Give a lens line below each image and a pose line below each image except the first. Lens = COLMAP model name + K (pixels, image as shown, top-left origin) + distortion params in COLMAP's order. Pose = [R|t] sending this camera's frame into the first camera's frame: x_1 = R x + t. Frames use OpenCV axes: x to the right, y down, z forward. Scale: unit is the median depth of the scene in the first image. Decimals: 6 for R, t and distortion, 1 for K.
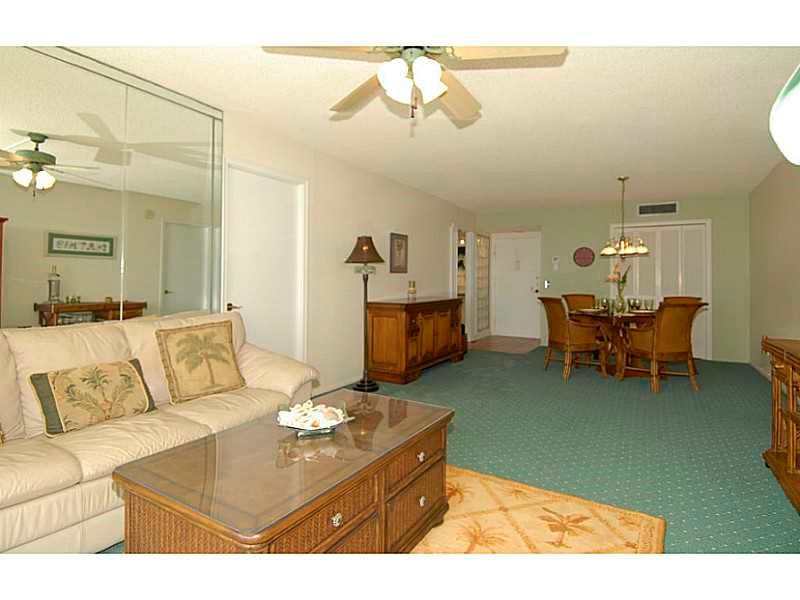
lens RADIAL K [[440.3, 0, 381.5], [0, 440.3, 275.2], [0, 0, 1]] dist [0.048863, -0.039919]
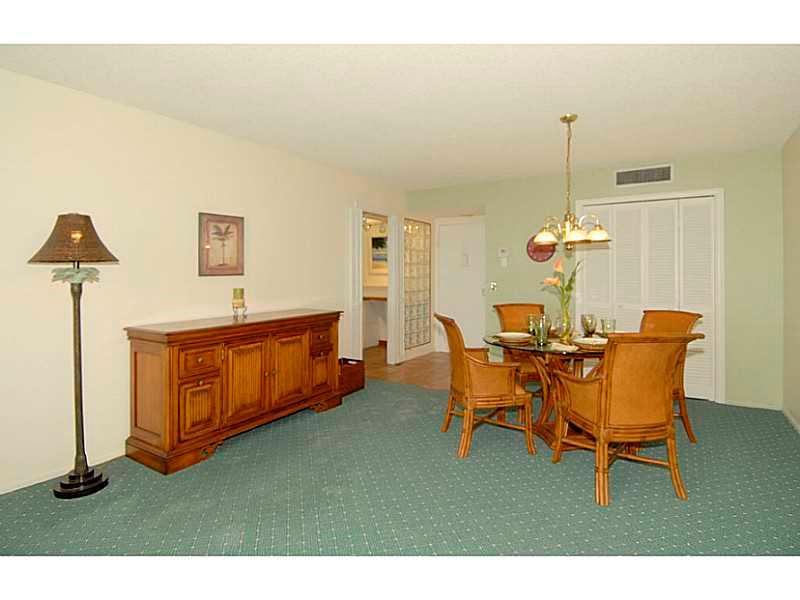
lens RADIAL K [[440.3, 0, 381.5], [0, 440.3, 275.2], [0, 0, 1]] dist [0.048863, -0.039919]
pose [[0.999260, -0.008385, -0.037539, 0.303996], [0.008940, 0.999853, 0.014649, -0.013823], [0.037411, -0.014974, 0.999188, 0.377621]]
